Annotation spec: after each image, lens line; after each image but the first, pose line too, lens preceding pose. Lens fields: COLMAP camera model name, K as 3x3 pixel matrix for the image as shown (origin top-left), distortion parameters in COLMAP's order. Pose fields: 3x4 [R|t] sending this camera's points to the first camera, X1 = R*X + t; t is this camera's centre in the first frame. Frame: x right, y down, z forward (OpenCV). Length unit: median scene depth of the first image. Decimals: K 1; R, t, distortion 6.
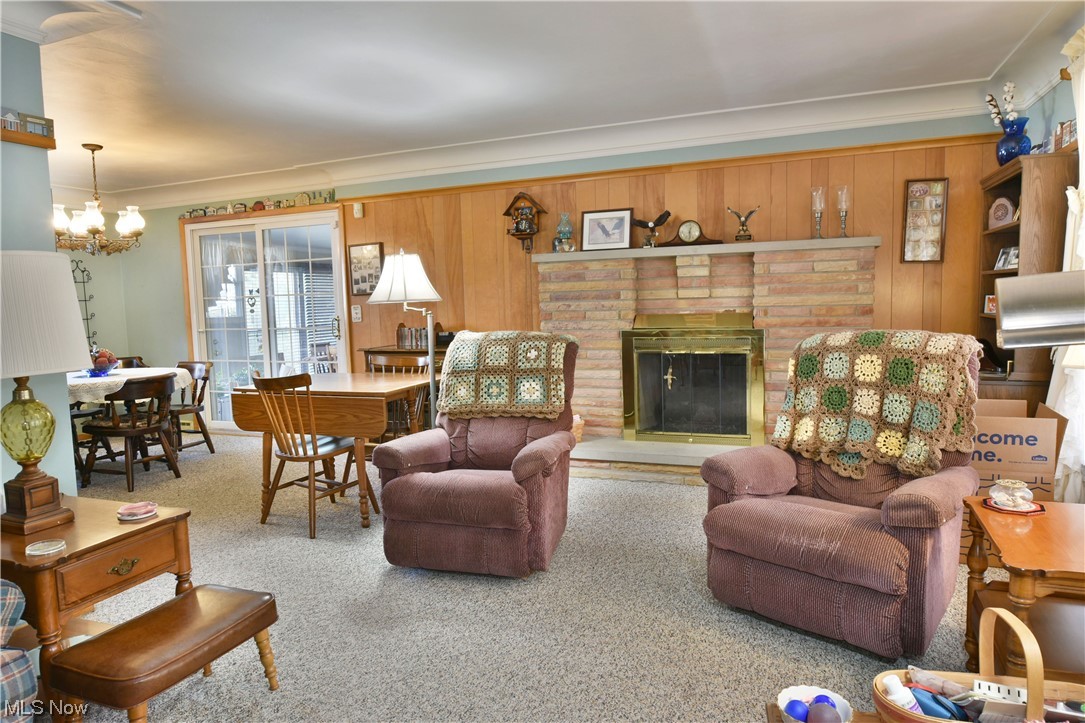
lens RADIAL K [[672.2, 0, 536.1], [0, 672.2, 359.0], [0, 0, 1]] dist [-0.001312, -0.016910]
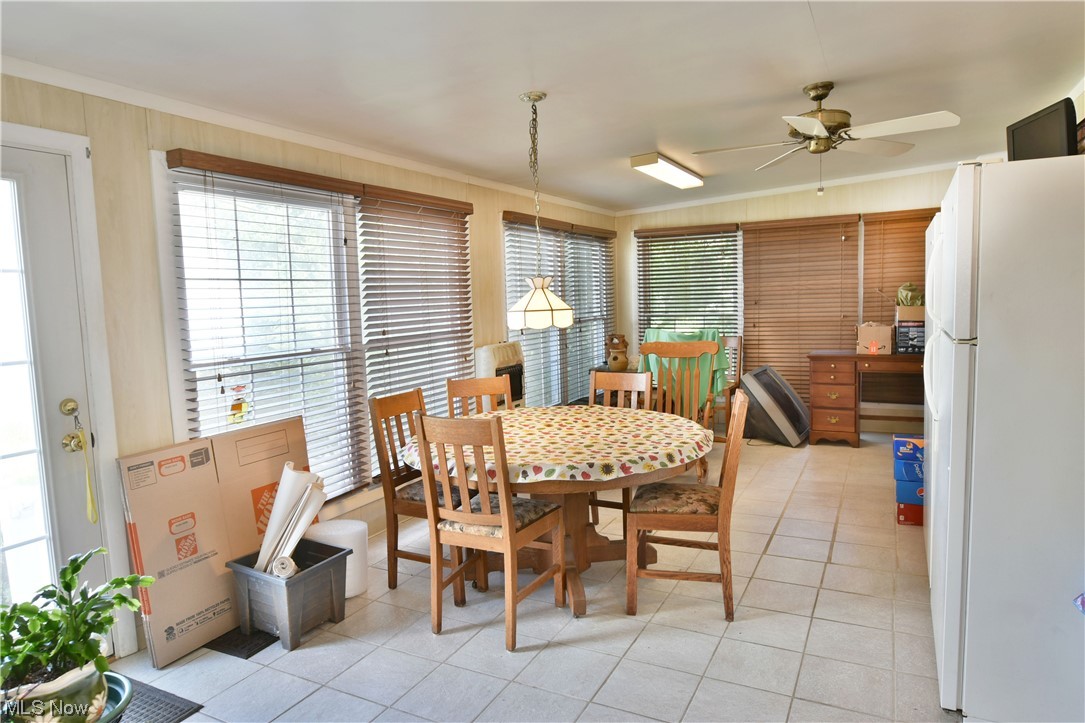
lens RADIAL K [[664.1, 0, 542.5], [0, 664.1, 361.5], [0, 0, 1]] dist [-0.011264, -0.004605]
pose [[0.996130, 0.007314, -0.087588, -0.375562], [-0.005829, 0.999835, 0.017194, -0.085304], [0.087699, -0.016617, 0.996008, 1.149426]]
